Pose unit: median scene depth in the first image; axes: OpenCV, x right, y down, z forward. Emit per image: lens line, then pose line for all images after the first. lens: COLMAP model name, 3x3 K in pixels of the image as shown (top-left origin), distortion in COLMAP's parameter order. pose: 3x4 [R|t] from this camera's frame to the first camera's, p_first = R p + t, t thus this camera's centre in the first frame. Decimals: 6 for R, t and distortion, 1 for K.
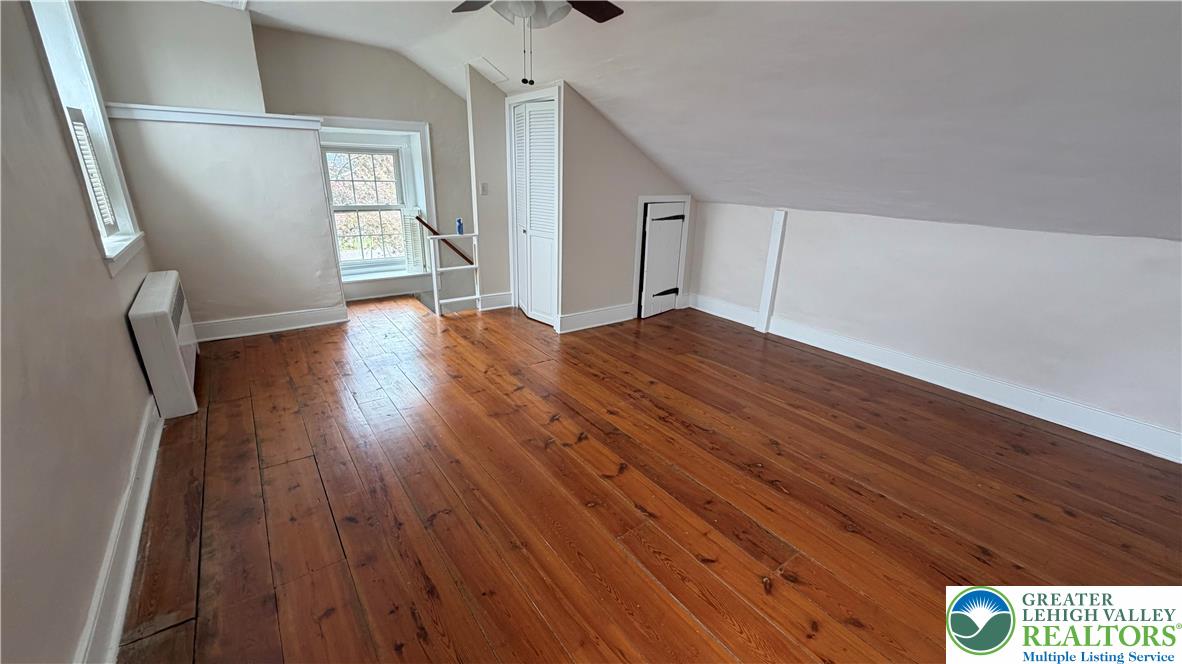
lens RADIAL K [[470.1, 0, 589.6], [0, 470.1, 335.8], [0, 0, 1]] dist [0.001644, 0.000195]
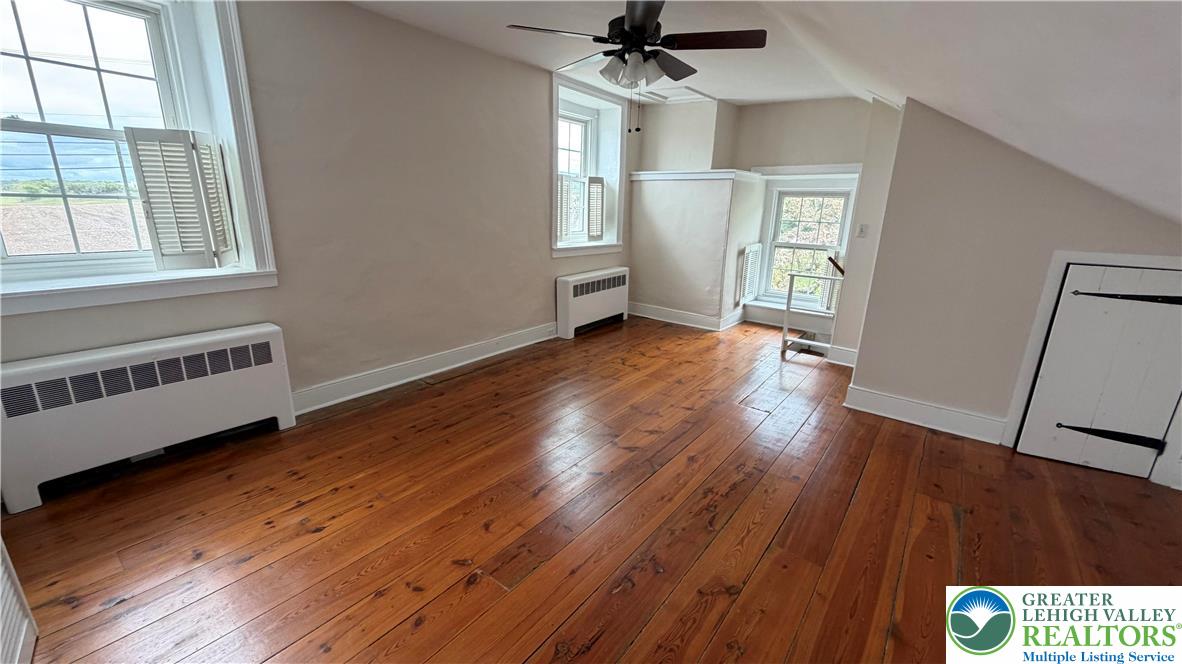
lens RADIAL K [[470.1, 0, 590.0], [0, 470.1, 338.4], [0, 0, 1]] dist [0.001644, 0.000195]
pose [[0.269868, 0.248378, -0.930312, 0.736731], [-0.337238, 0.929345, 0.150293, -0.117868], [0.901910, 0.273178, 0.334563, 0.416735]]
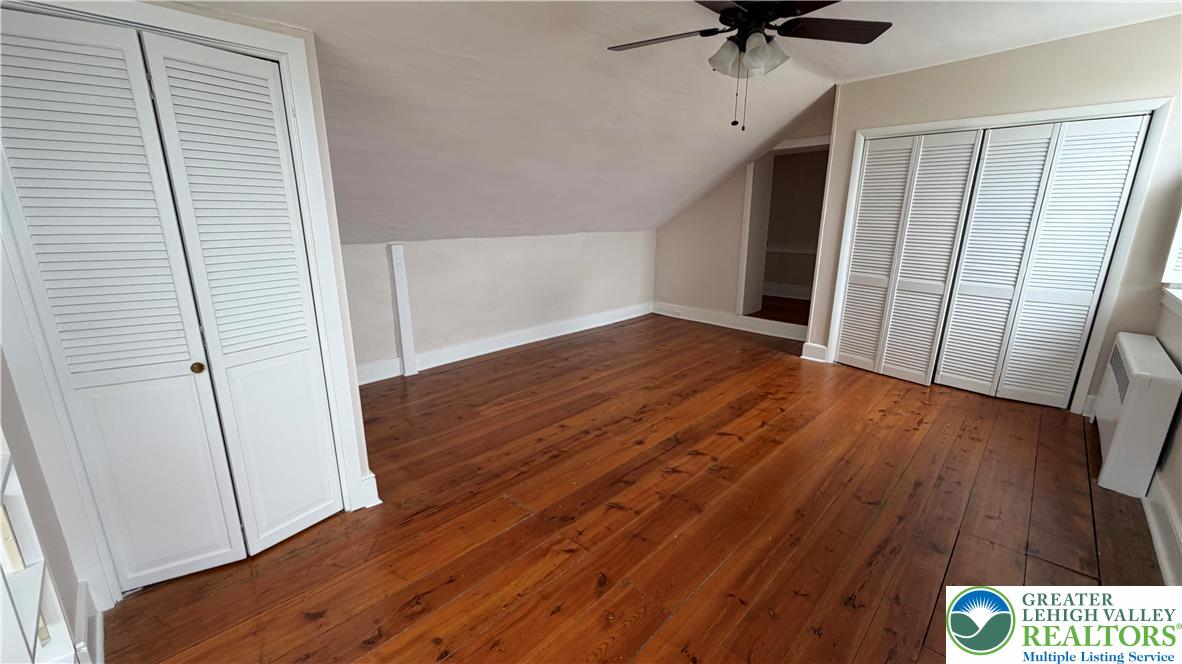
lens RADIAL K [[470.1, 0, 588.7], [0, 470.1, 332.6], [0, 0, 1]] dist [0.001644, 0.000195]
pose [[-0.164815, -0.279868, 0.945785, -0.768179], [0.319151, 0.892180, 0.319621, -0.378555], [-0.933262, 0.354527, -0.057725, 1.002246]]
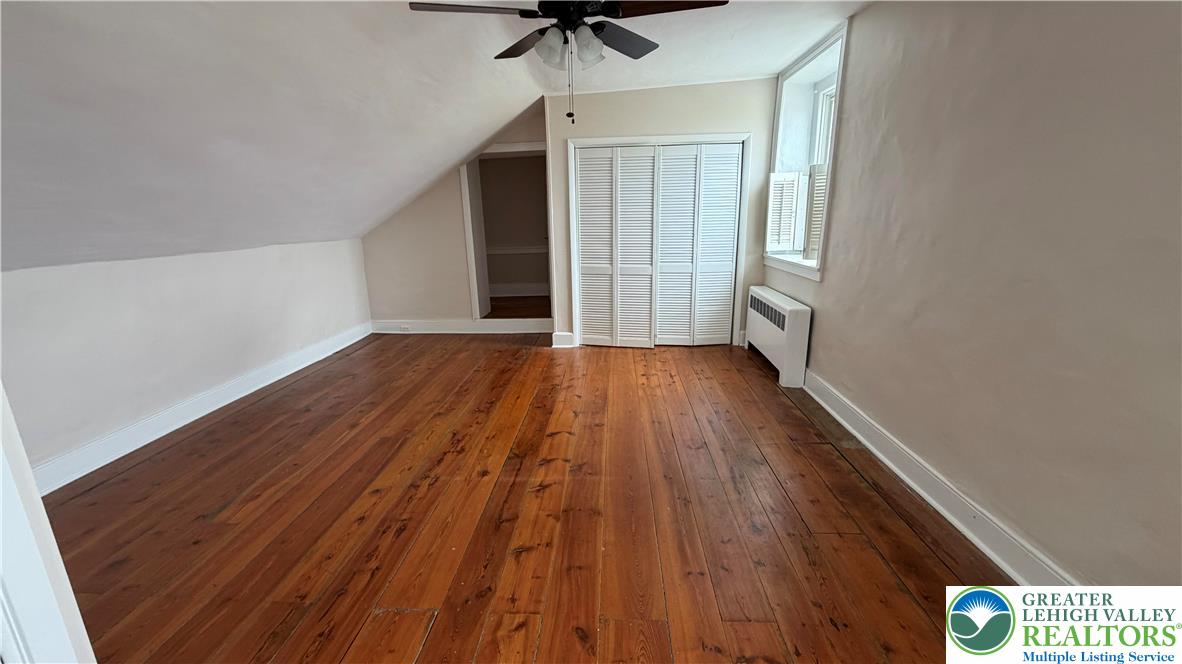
lens RADIAL K [[470.1, 0, 587.3], [0, 470.1, 331.5], [0, 0, 1]] dist [0.001644, 0.000195]
pose [[-0.771111, -0.167892, 0.614166, -0.558713], [0.207748, 0.845469, 0.491958, -0.425590], [-0.601854, 0.506946, -0.617072, 1.204411]]
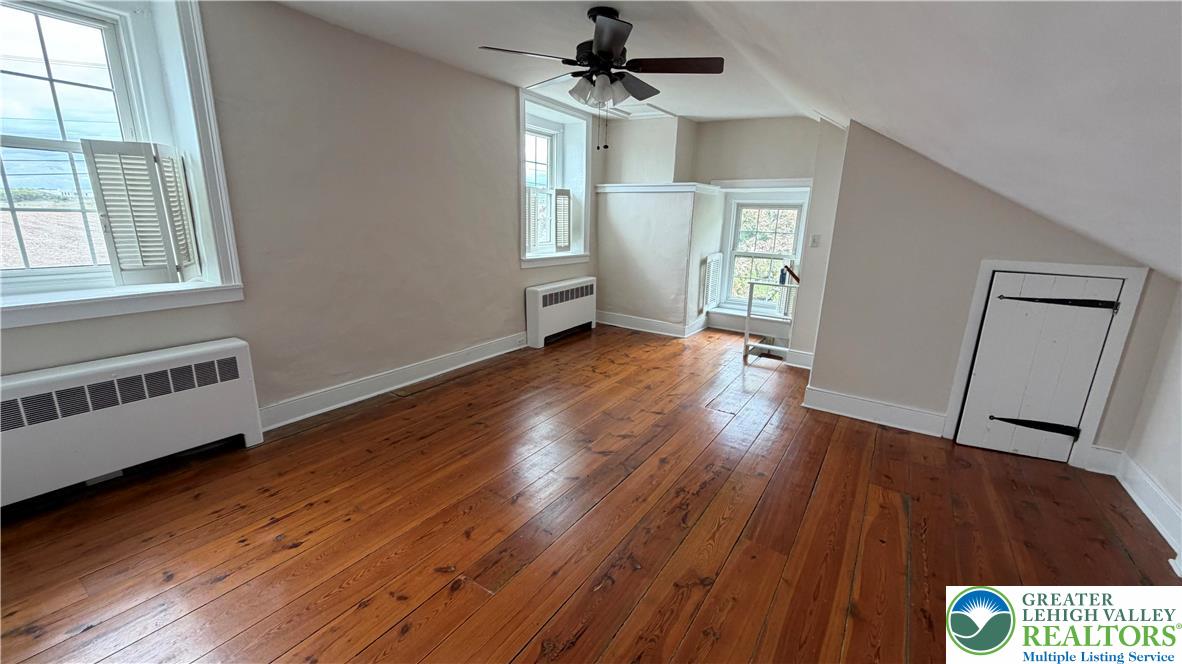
lens RADIAL K [[470.1, 0, 589.7], [0, 470.1, 338.9], [0, 0, 1]] dist [0.001644, 0.000195]
pose [[0.342233, 0.226209, -0.911979, 0.758199], [-0.328795, 0.938056, 0.109293, -0.116219], [0.880211, 0.262451, 0.395410, 0.394038]]
